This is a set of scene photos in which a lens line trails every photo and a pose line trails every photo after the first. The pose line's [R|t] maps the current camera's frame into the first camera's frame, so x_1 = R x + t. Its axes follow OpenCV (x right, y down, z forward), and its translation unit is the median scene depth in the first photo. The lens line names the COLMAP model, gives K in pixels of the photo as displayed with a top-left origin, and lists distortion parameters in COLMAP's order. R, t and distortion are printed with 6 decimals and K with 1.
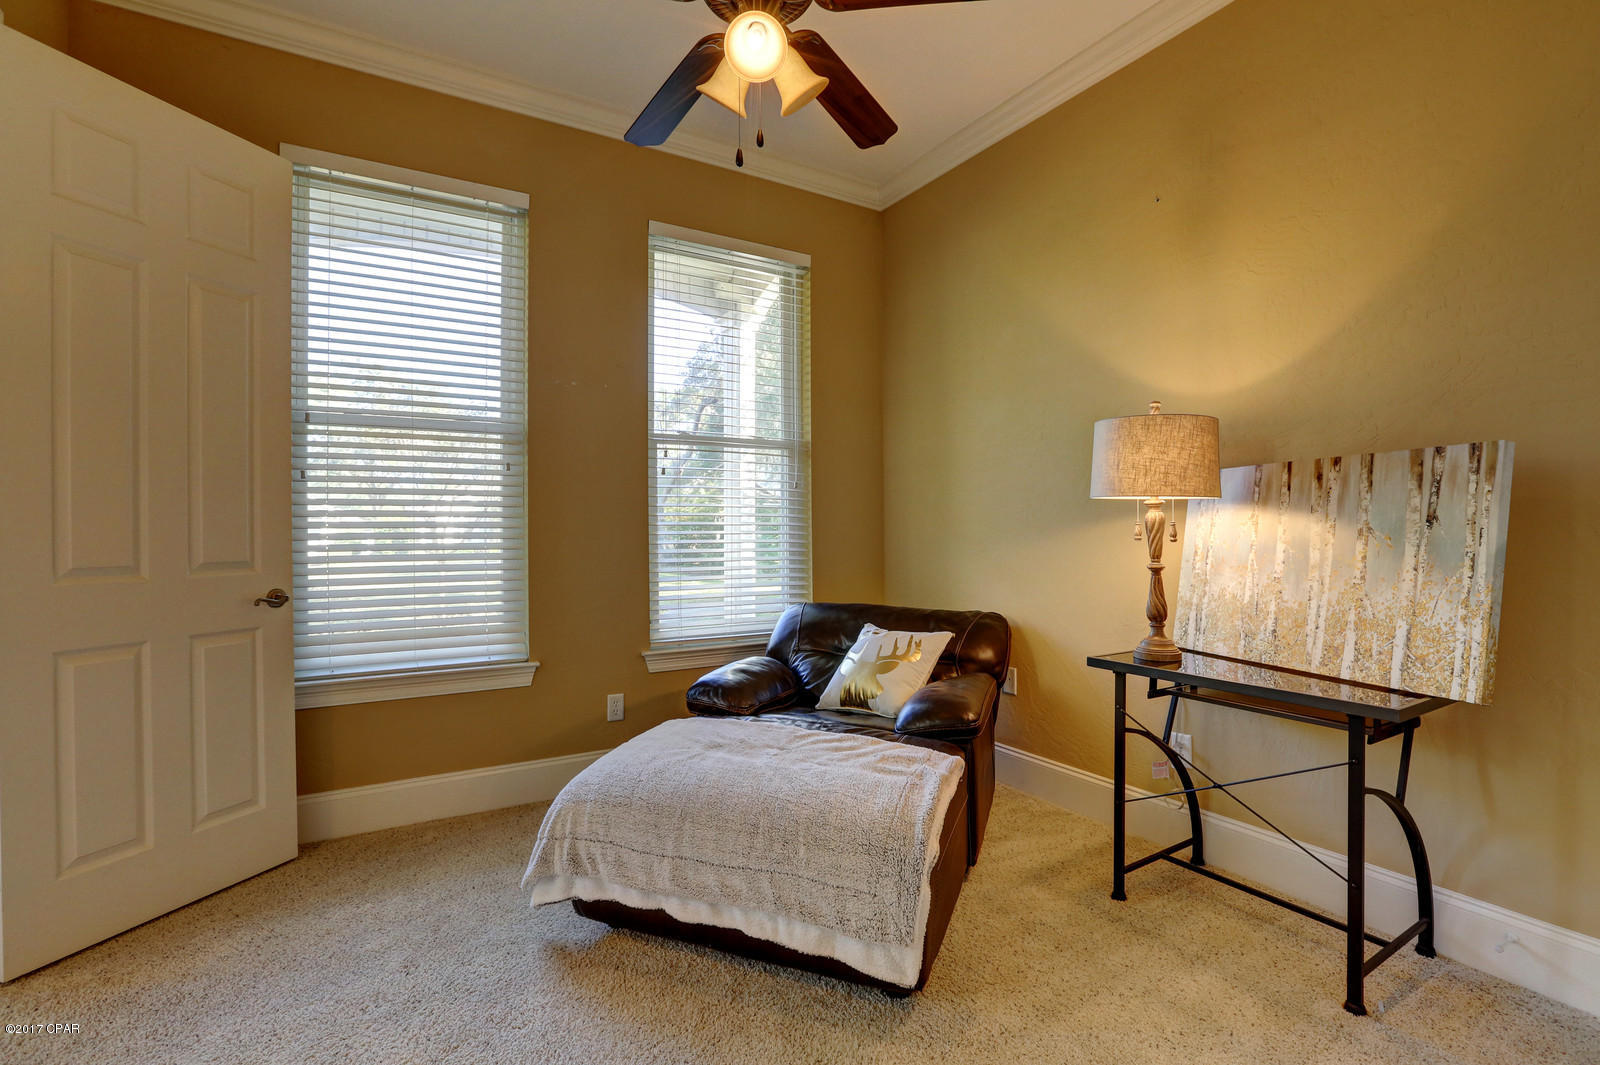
lens RADIAL K [[724.9, 0, 806.7], [0, 724.9, 526.2], [0, 0, 1]] dist [-0.043876, 0.012491]
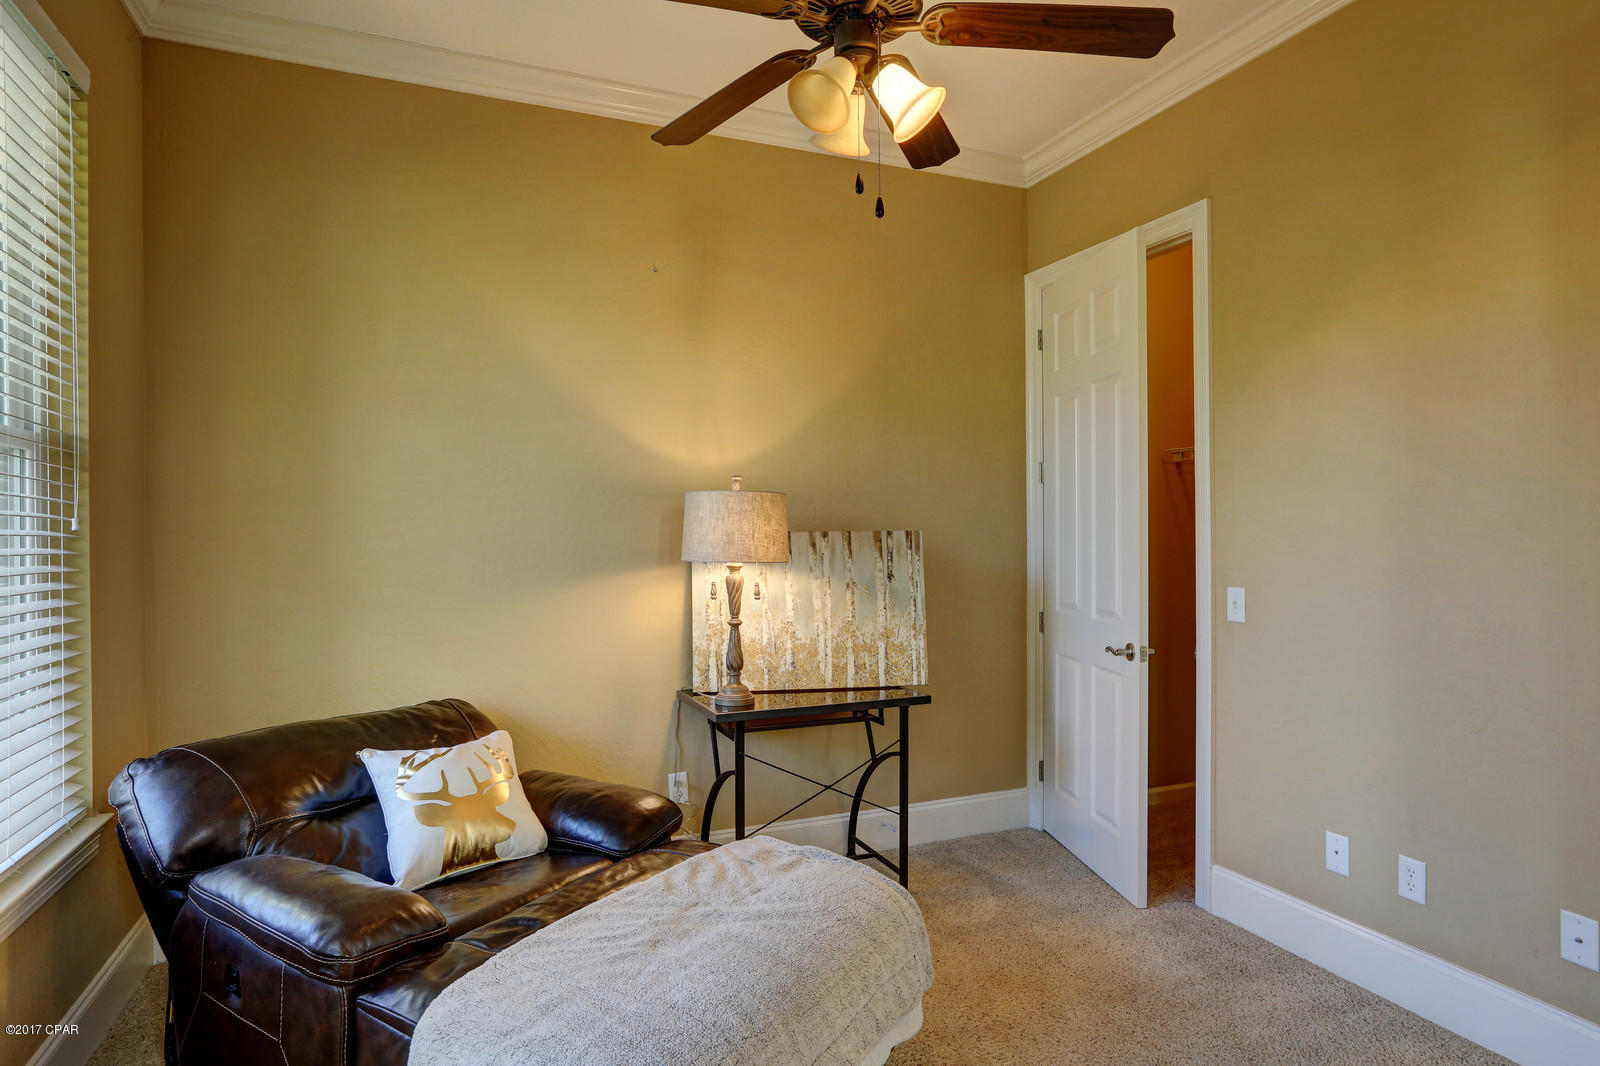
lens RADIAL K [[887.9, 0, 810.7], [0, 887.9, 534.7], [0, 0, 1]] dist [-0.014027, 0.000769]
pose [[0.149288, 0.000676, 0.988794, -1.021379], [0.001565, 0.999998, -0.000920, -0.092567], [-0.988793, 0.001685, 0.149286, 0.790466]]
